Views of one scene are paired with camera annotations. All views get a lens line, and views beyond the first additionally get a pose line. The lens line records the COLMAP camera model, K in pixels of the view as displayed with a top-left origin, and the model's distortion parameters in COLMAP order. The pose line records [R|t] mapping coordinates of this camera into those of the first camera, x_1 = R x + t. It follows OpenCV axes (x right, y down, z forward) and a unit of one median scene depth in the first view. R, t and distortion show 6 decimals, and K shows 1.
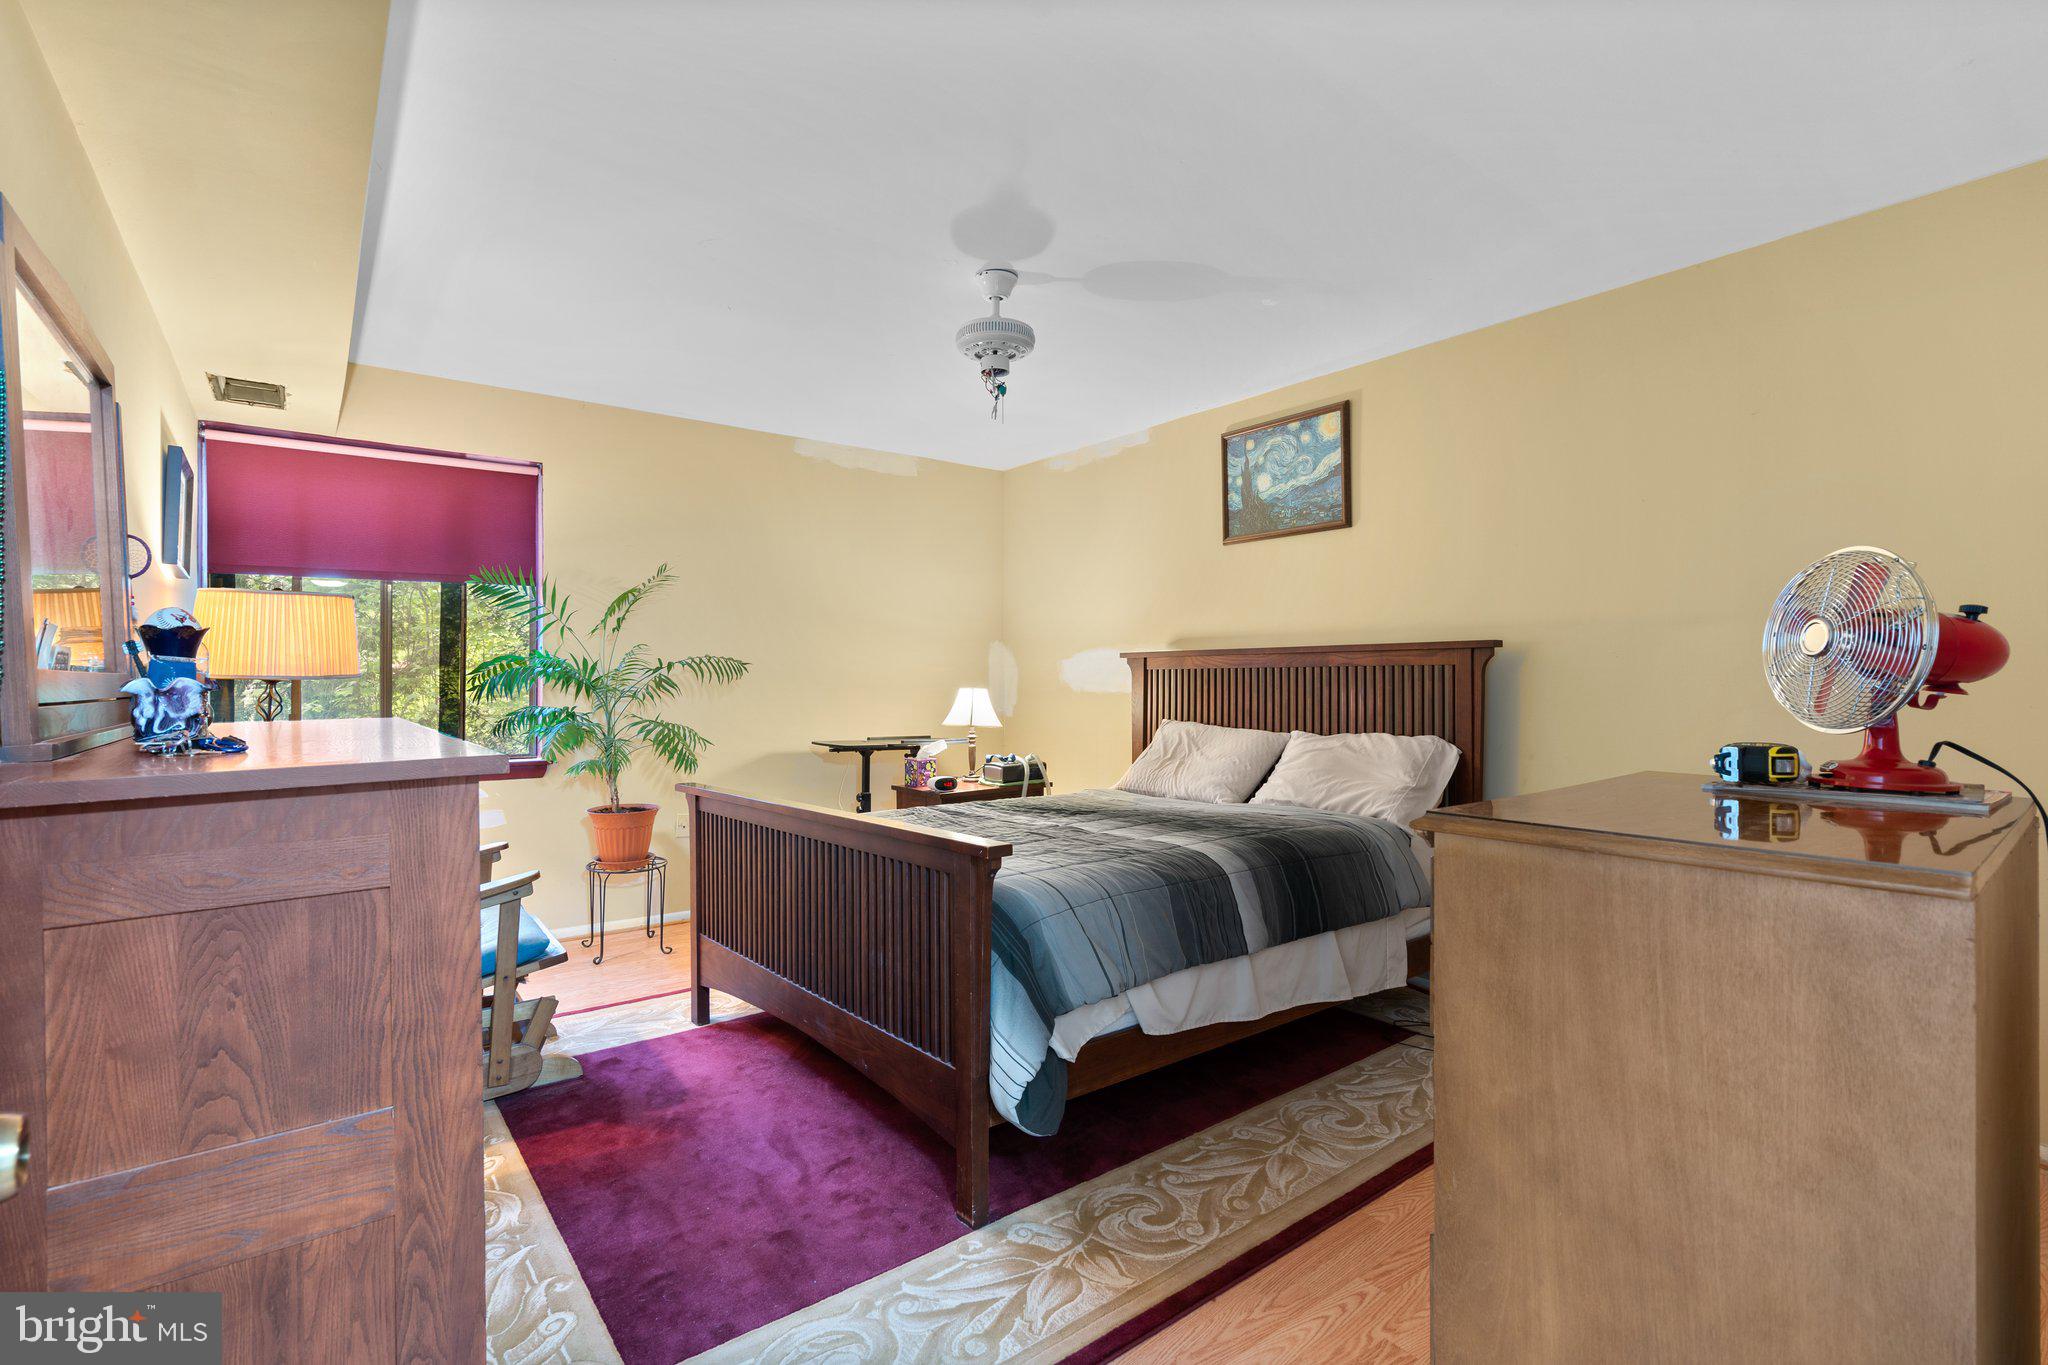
lens RADIAL K [[937.7, 0, 1020.8], [0, 937.7, 678.4], [0, 0, 1]] dist [-0.002132, -0.000258]
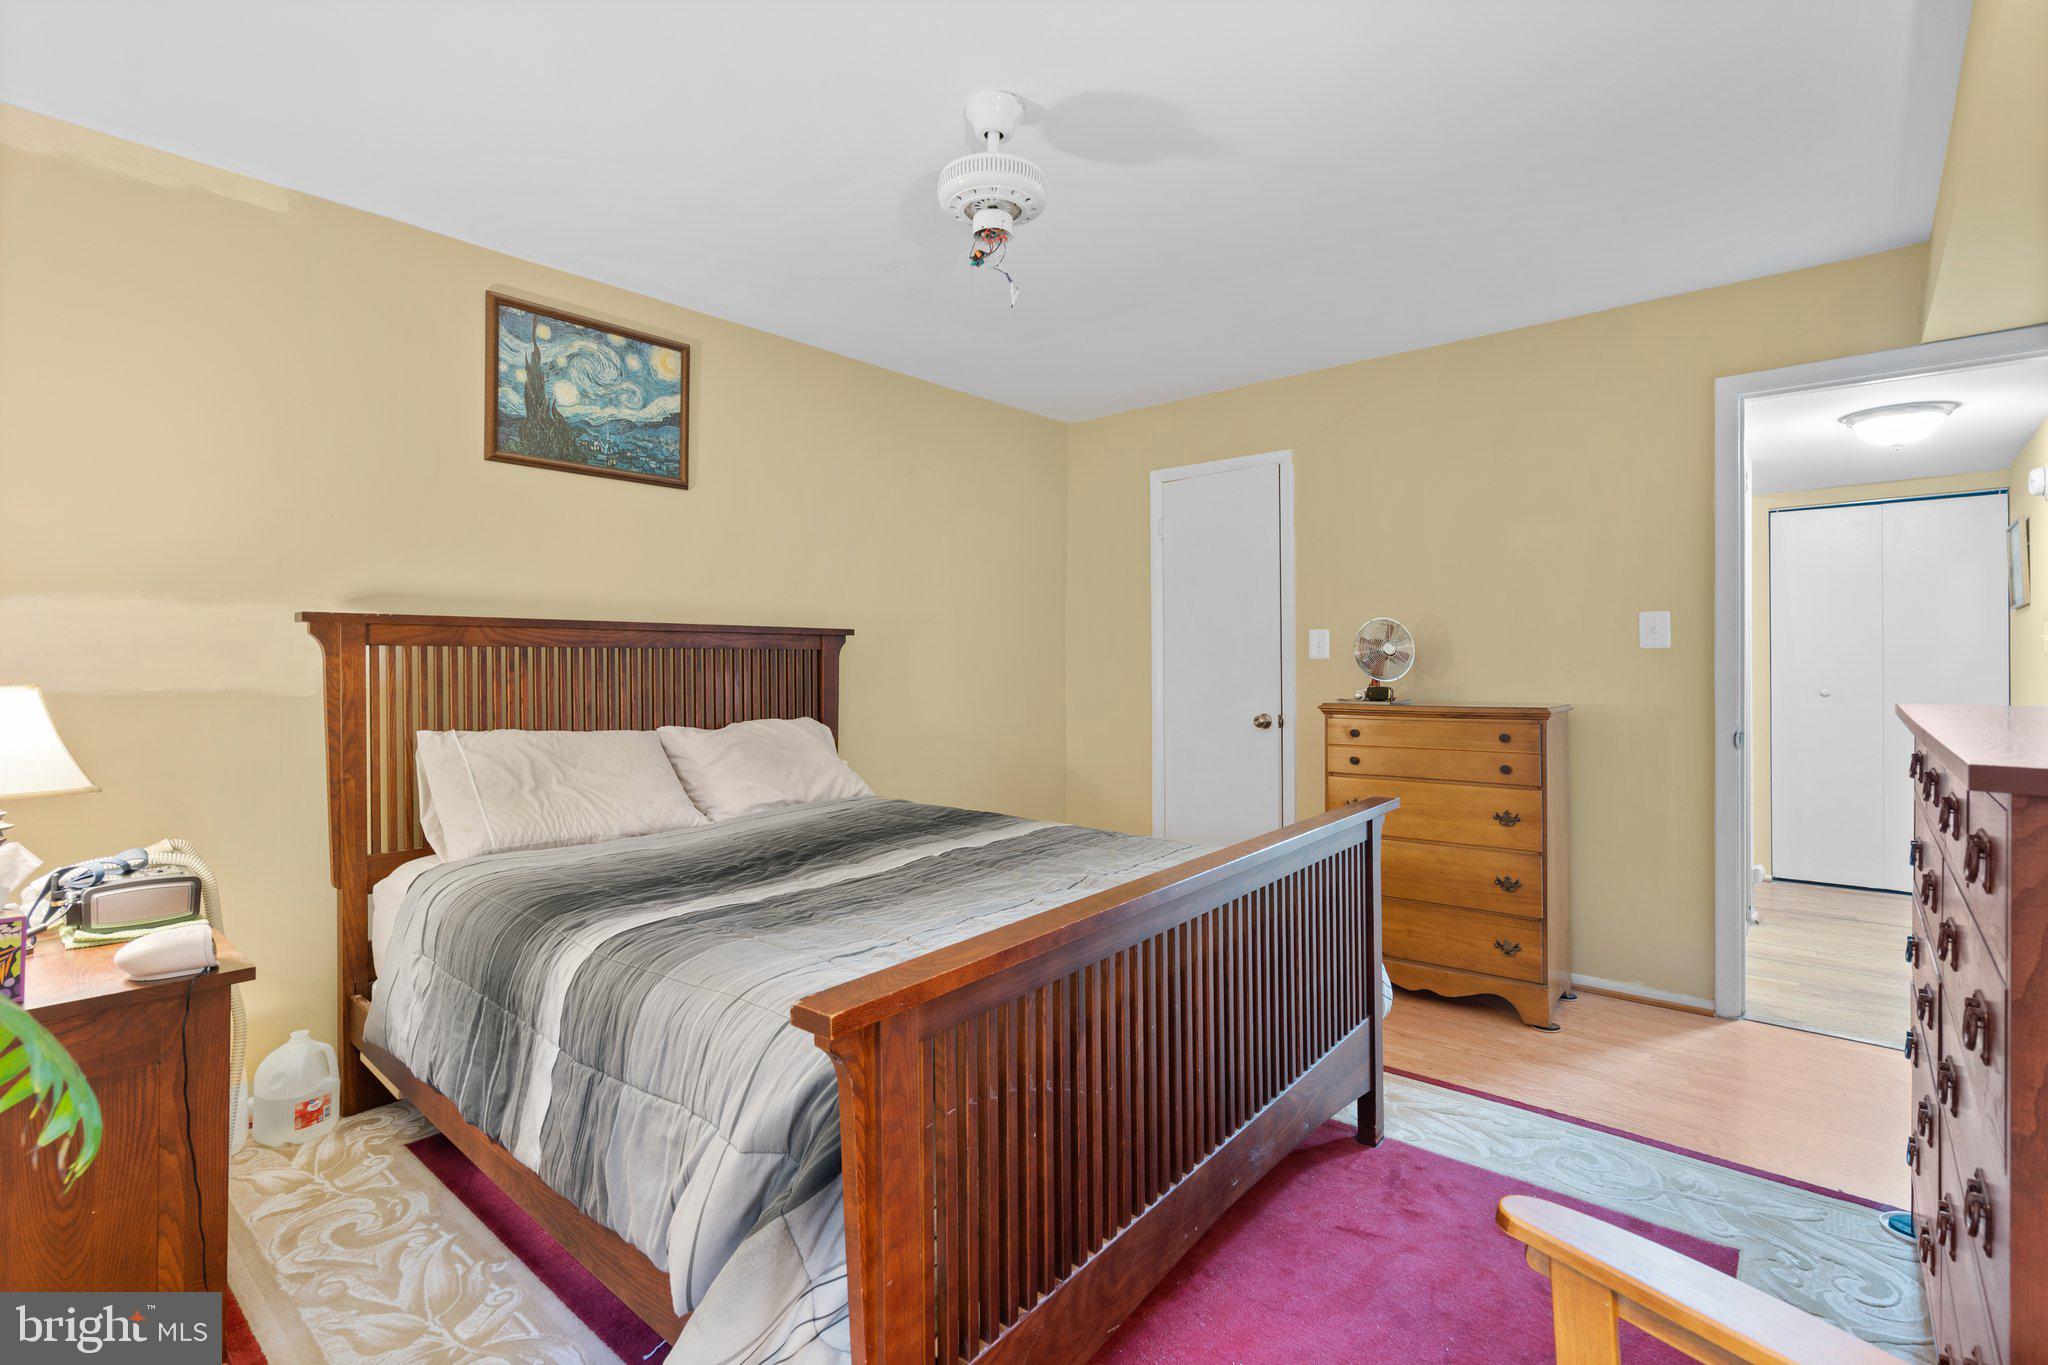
lens RADIAL K [[937.7, 0, 1021.5], [0, 937.7, 670.6], [0, 0, 1]] dist [-0.002132, -0.000258]
pose [[-0.198079, 0.003047, 0.980181, -0.539411], [0.011137, 0.999938, -0.000857, 0.010632], [-0.980123, 0.010747, -0.198100, 0.825716]]
